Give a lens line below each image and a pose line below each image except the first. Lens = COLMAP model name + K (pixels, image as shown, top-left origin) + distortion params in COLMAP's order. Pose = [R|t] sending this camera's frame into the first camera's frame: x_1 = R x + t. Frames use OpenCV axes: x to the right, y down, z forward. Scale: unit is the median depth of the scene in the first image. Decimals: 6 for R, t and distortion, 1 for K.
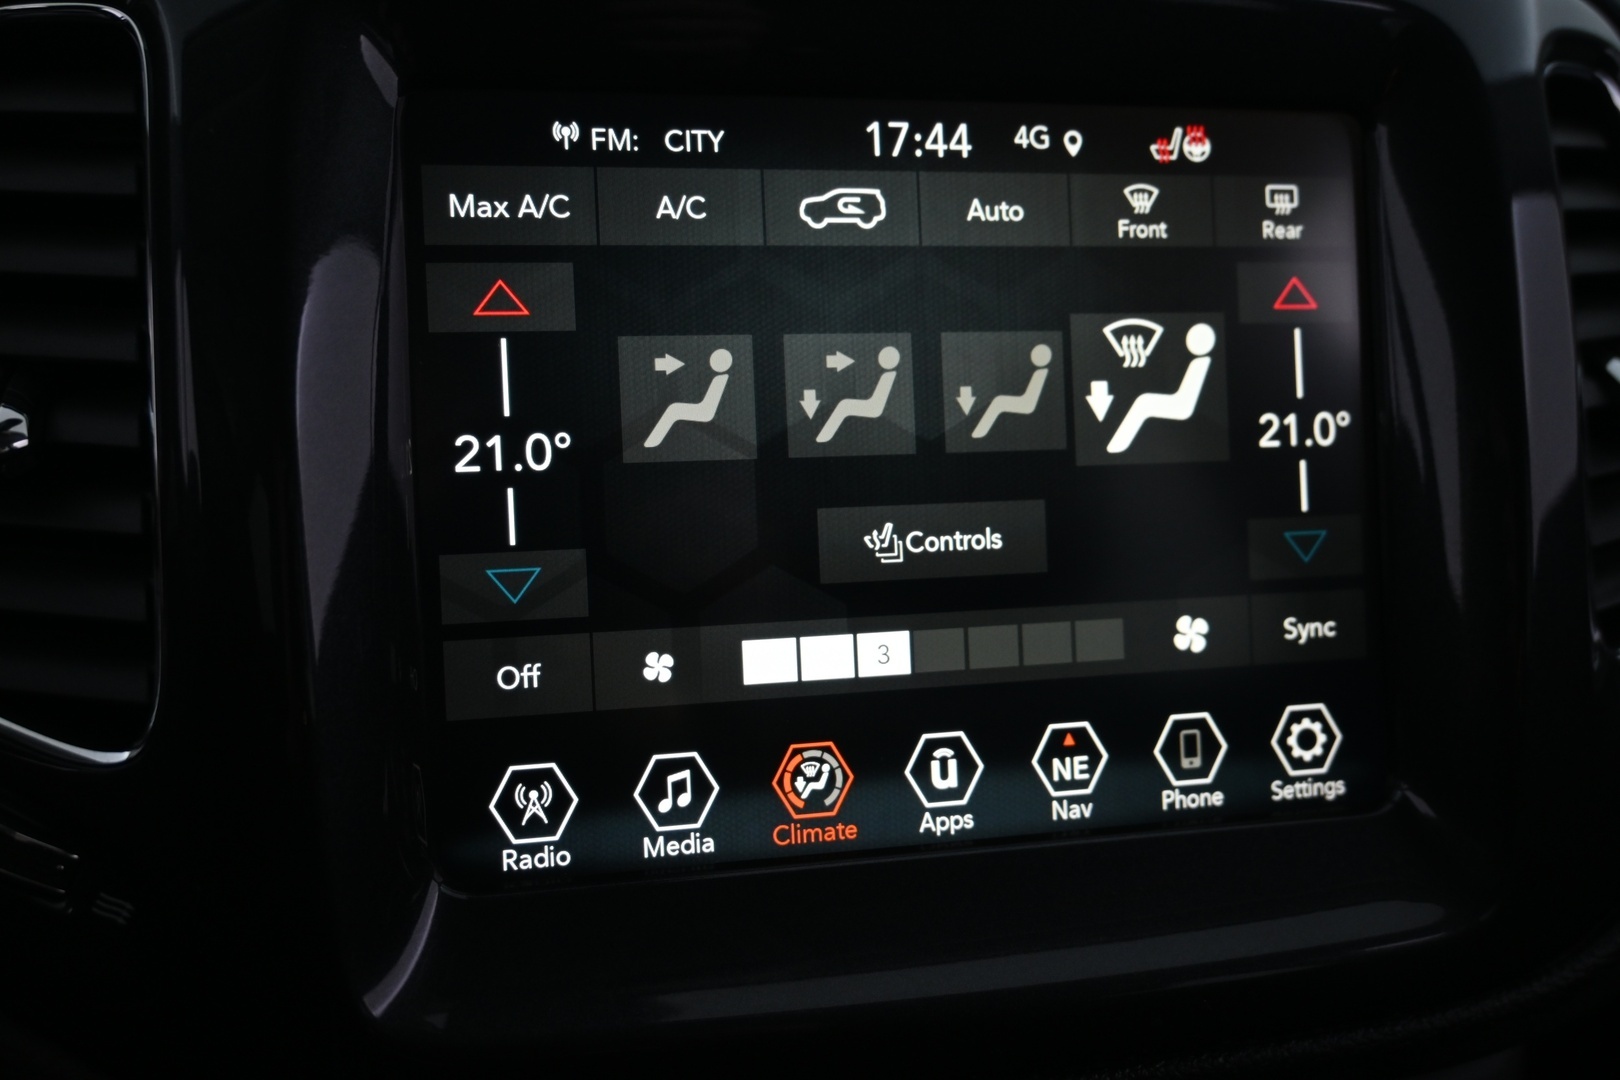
lens RADIAL K [[1412.0, 0, 812.6], [0, 1412.0, 544.3], [0, 0, 1]] dist [0.003807, -0.011097]
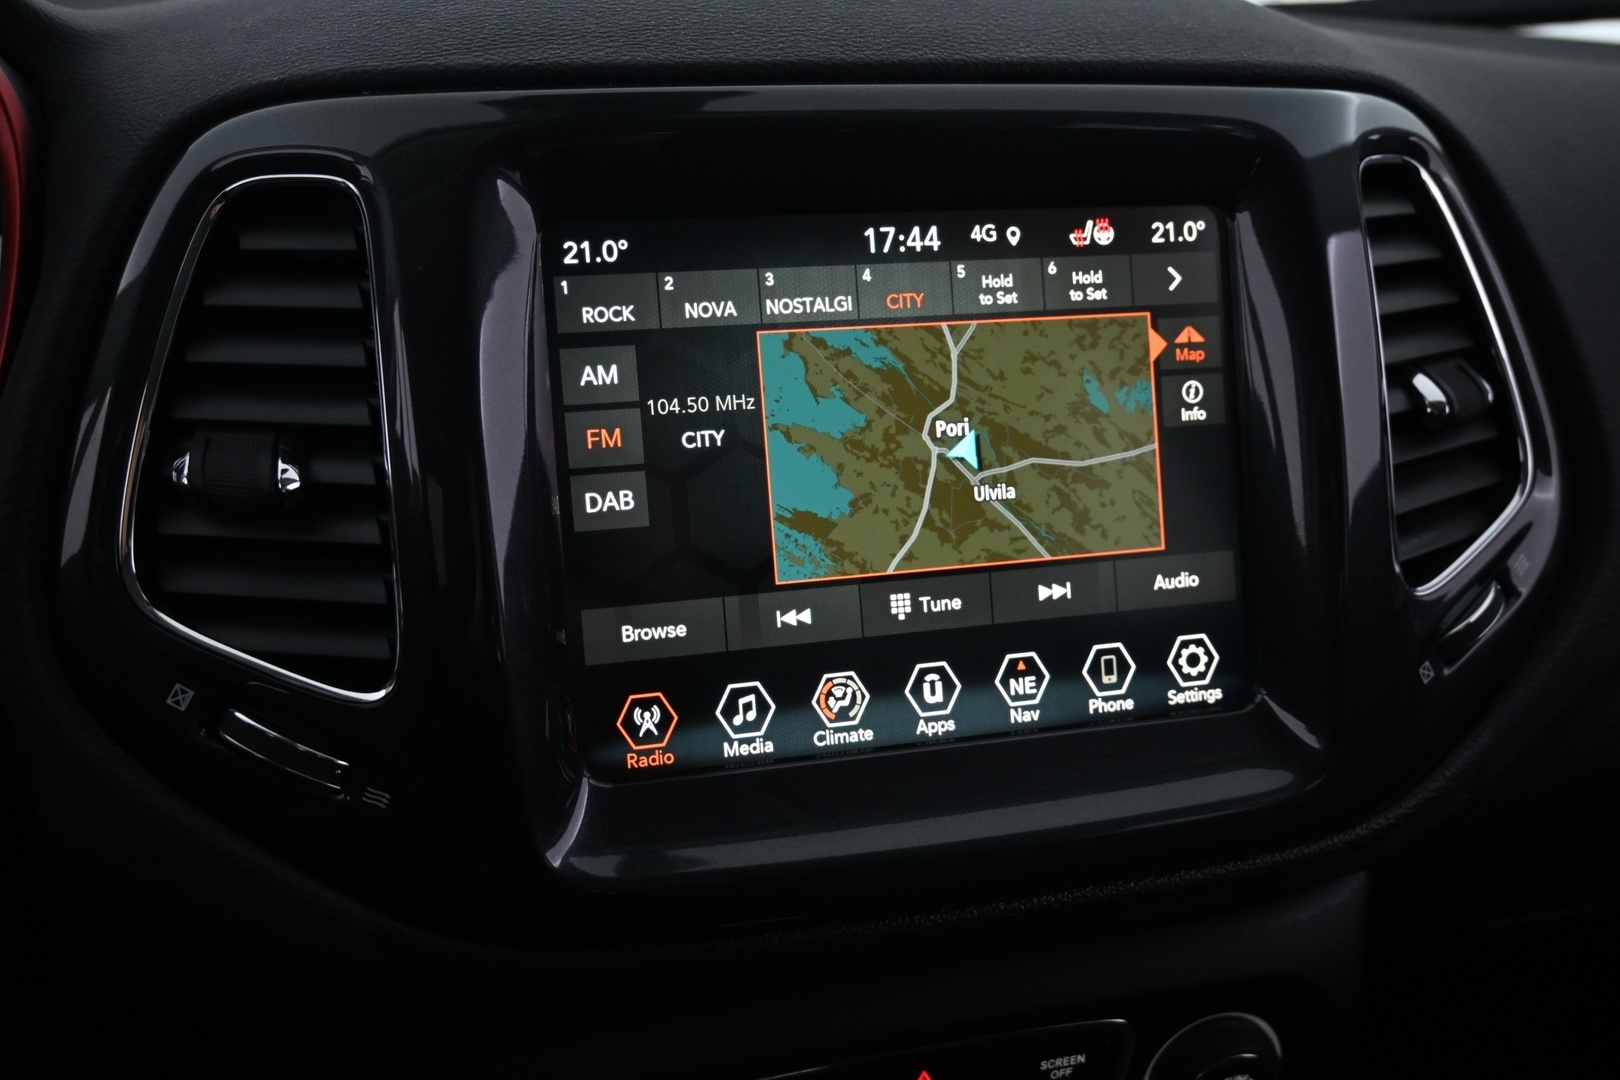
lens RADIAL K [[1412.0, 0, 809.4], [0, 1412.0, 532.8], [0, 0, 1]] dist [0.003807, -0.011097]
pose [[0.999485, -0.030608, 0.009619, -0.038429], [0.030283, 0.999020, 0.032276, -0.045118], [-0.010597, -0.031968, 0.999433, -0.397972]]
